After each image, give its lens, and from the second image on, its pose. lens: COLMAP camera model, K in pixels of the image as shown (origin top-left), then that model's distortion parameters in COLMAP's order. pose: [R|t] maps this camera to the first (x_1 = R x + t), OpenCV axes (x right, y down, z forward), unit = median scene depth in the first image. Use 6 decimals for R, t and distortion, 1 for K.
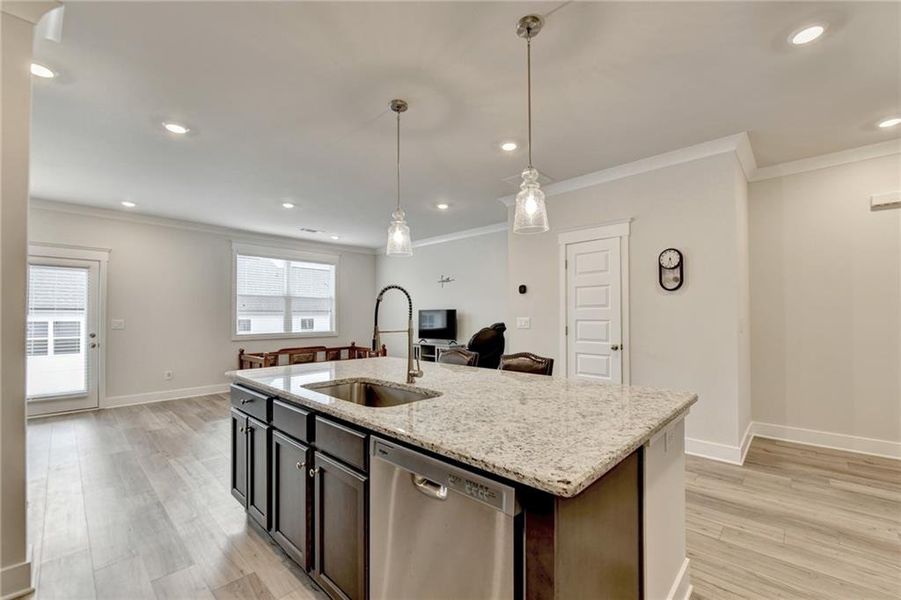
lens RADIAL K [[368.3, 0, 471.1], [0, 368.3, 308.1], [0, 0, 1]] dist [-0.002460, -0.000186]
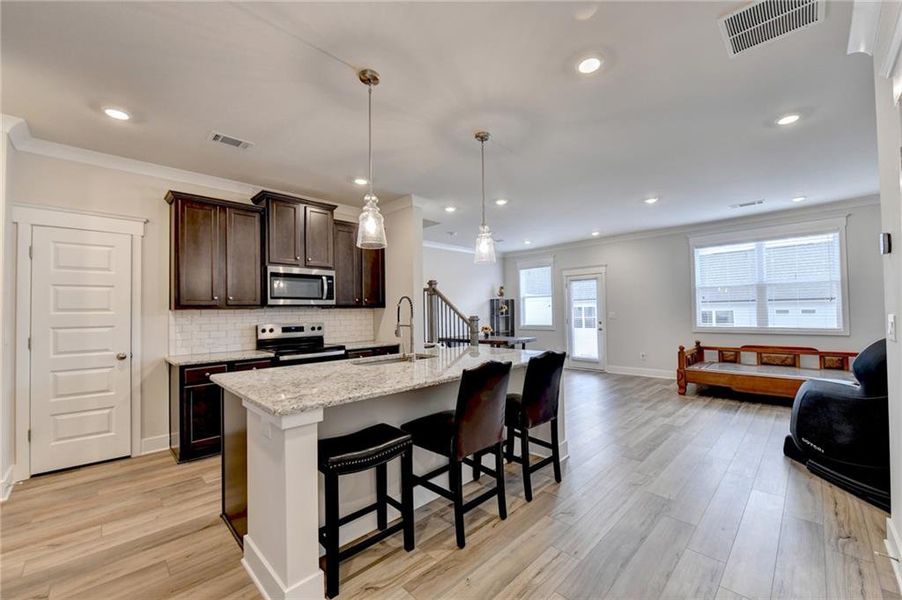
lens RADIAL K [[363.8, 0, 462.1], [0, 363.8, 305.0], [0, 0, 1]] dist [-0.008572, -0.000230]
pose [[-0.037249, -0.015915, -0.999179, 0.385234], [0.038769, 0.999097, -0.017359, 0.004142], [0.998554, -0.039384, -0.036599, 0.372992]]
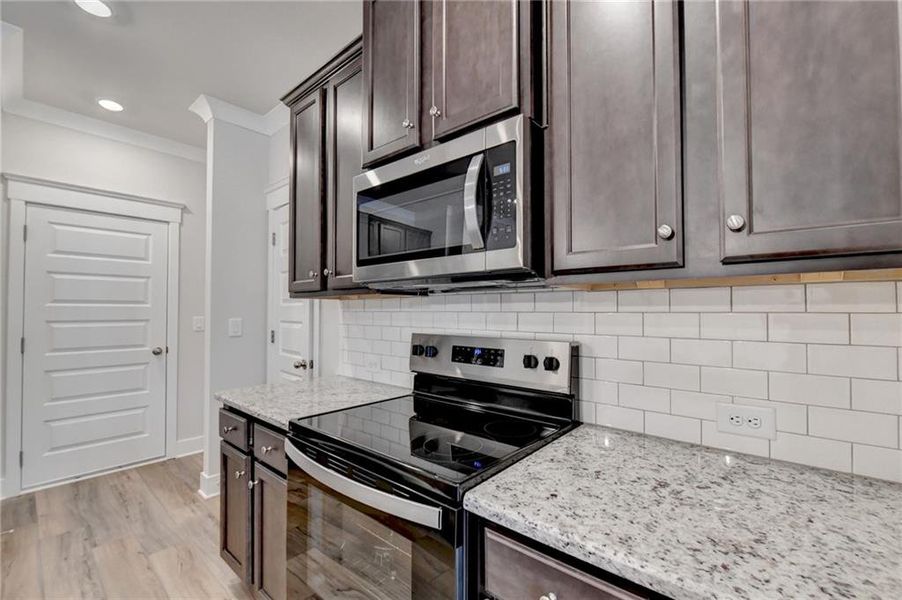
lens RADIAL K [[371.4, 0, 472.1], [0, 371.4, 306.8], [0, 0, 1]] dist [-0.013128, -0.000165]
pose [[-0.998371, 0.000878, -0.057044, -0.255149], [0.002762, 0.999453, -0.032970, 0.003099], [0.056984, -0.033074, -0.997827, 0.261092]]
